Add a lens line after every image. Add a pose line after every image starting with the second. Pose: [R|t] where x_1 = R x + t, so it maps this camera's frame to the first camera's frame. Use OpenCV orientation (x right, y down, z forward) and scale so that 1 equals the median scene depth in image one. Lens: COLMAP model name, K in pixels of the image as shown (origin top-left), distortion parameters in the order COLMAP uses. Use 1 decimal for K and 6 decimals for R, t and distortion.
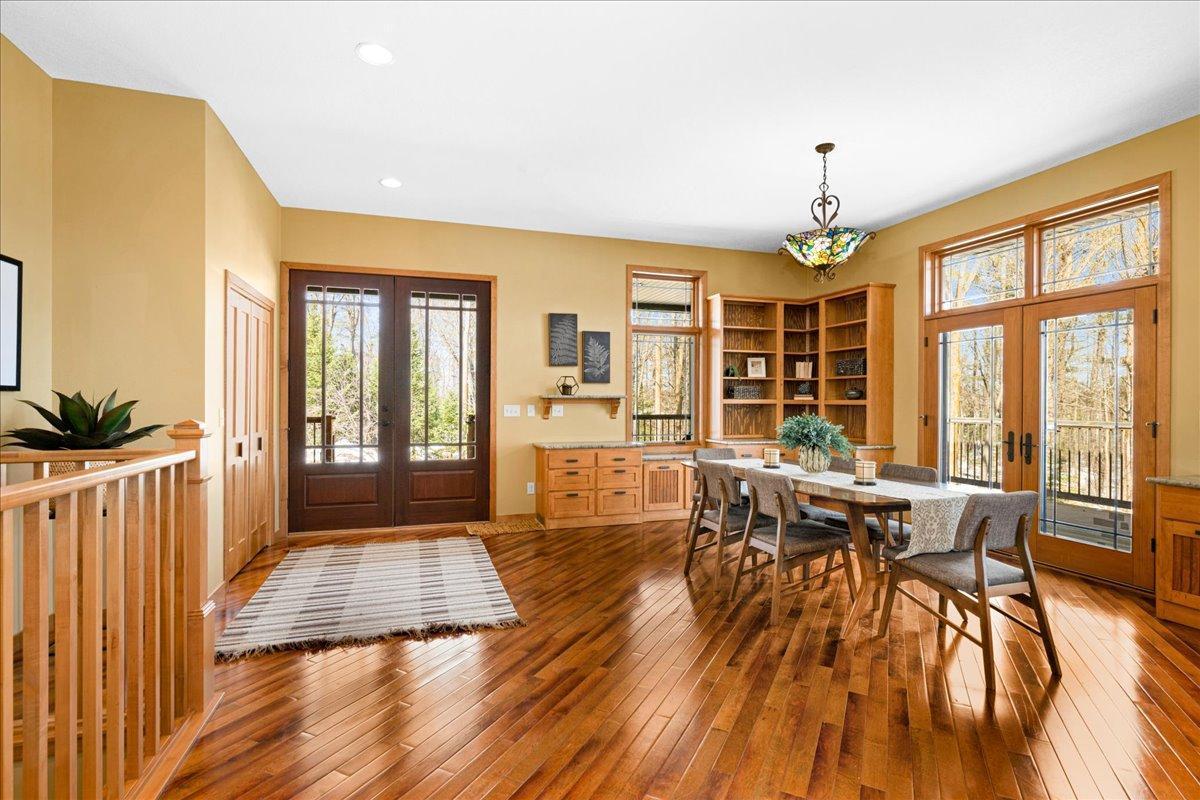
lens RADIAL K [[567.6, 0, 600.0], [0, 567.6, 400.0], [0, 0, 1]] dist [0.000379, 0.000091]
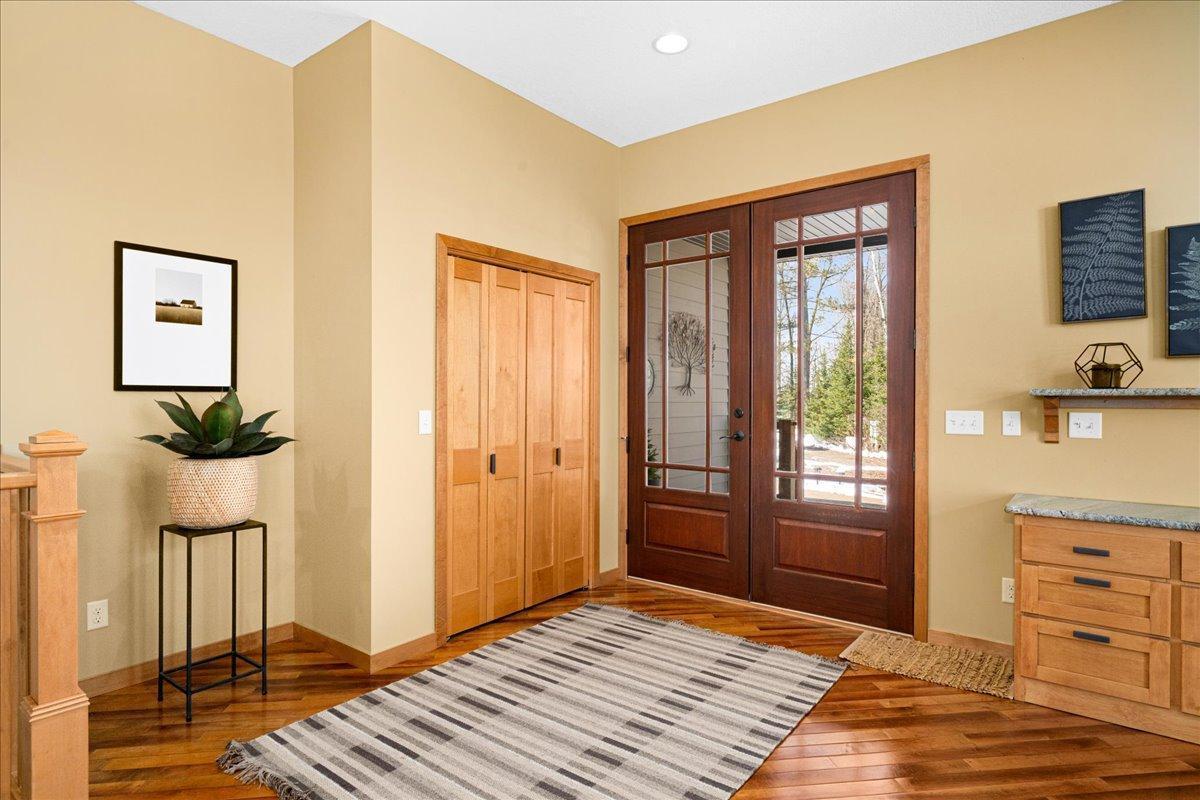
lens RADIAL K [[643.2, 0, 600.0], [0, 643.2, 400.0], [0, 0, 1]] dist [-0.000735, 0.000115]
pose [[0.562362, -0.000089, -0.826891, 0.127107], [0.000298, 1.000000, 0.000095, -0.000445], [0.826891, -0.000300, 0.562362, 0.439599]]
